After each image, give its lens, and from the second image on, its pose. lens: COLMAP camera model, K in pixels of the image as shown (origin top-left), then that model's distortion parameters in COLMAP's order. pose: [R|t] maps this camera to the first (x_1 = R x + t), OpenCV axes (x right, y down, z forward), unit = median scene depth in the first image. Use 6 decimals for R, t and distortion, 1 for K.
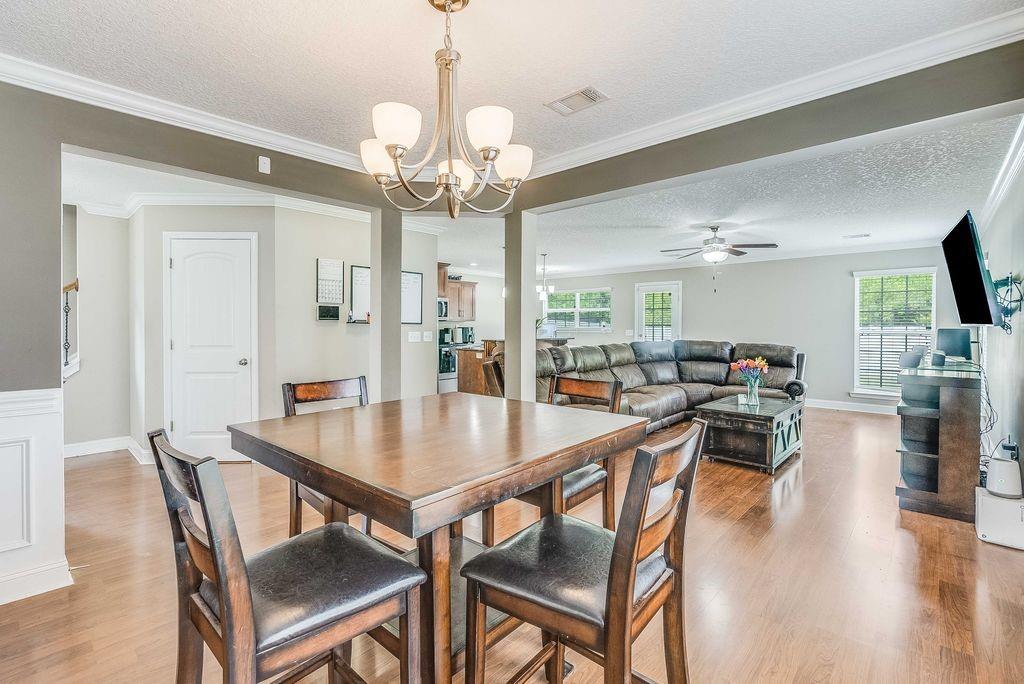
lens RADIAL K [[459.0, 0, 512.1], [0, 459.0, 336.3], [0, 0, 1]] dist [-0.011465, 0.003421]
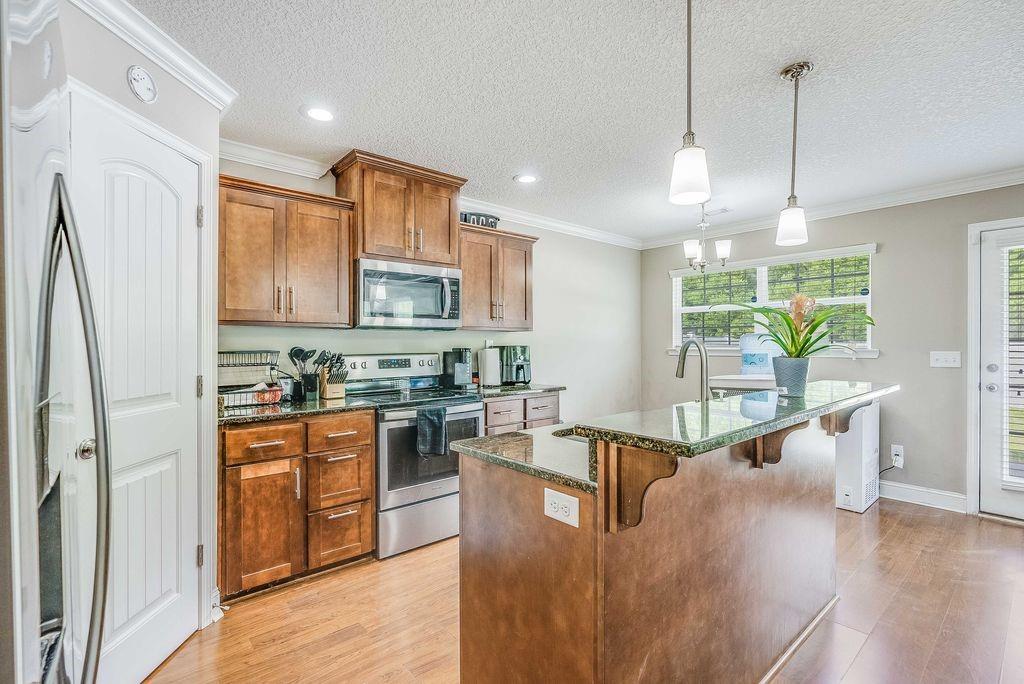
lens RADIAL K [[459.0, 0, 484.0], [0, 459.0, 348.8], [0, 0, 1]] dist [-0.011465, 0.003421]
pose [[0.984426, 0.000678, -0.175797, -0.071364], [-0.002280, 0.999958, -0.008914, -0.018544], [0.175784, 0.009176, 0.984386, 0.835761]]
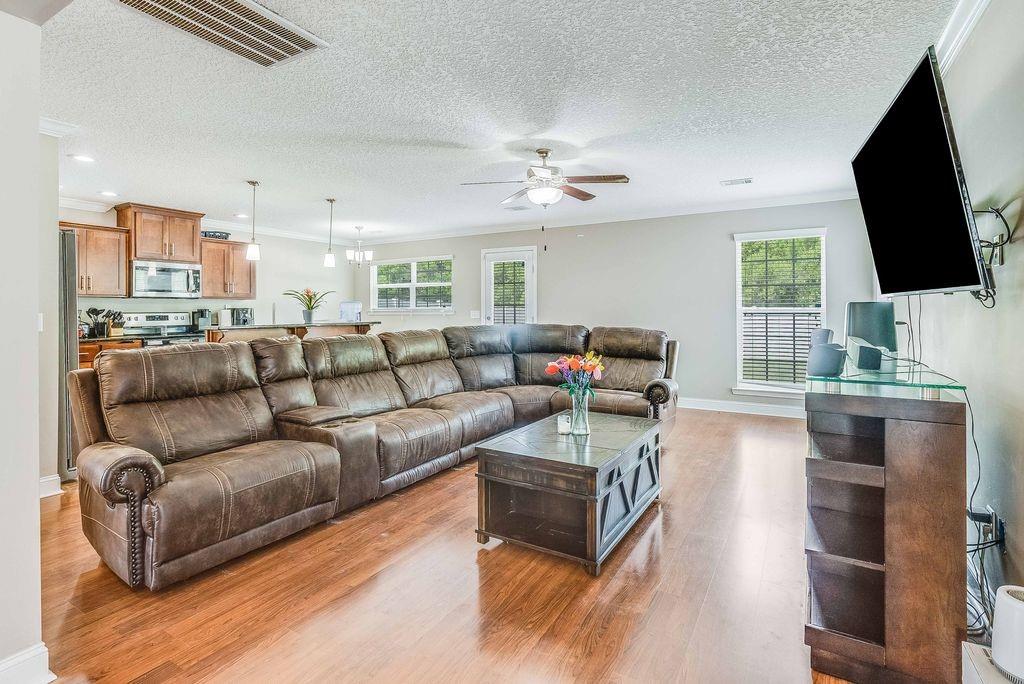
lens RADIAL K [[494.1, 0, 509.3], [0, 494.1, 312.9], [0, 0, 1]] dist [-0.027767, 0.000281]
pose [[0.979004, -0.004239, 0.203796, 0.210318], [0.007462, 0.999859, -0.015049, 0.003021], [-0.203704, 0.016254, 0.978898, 0.271454]]
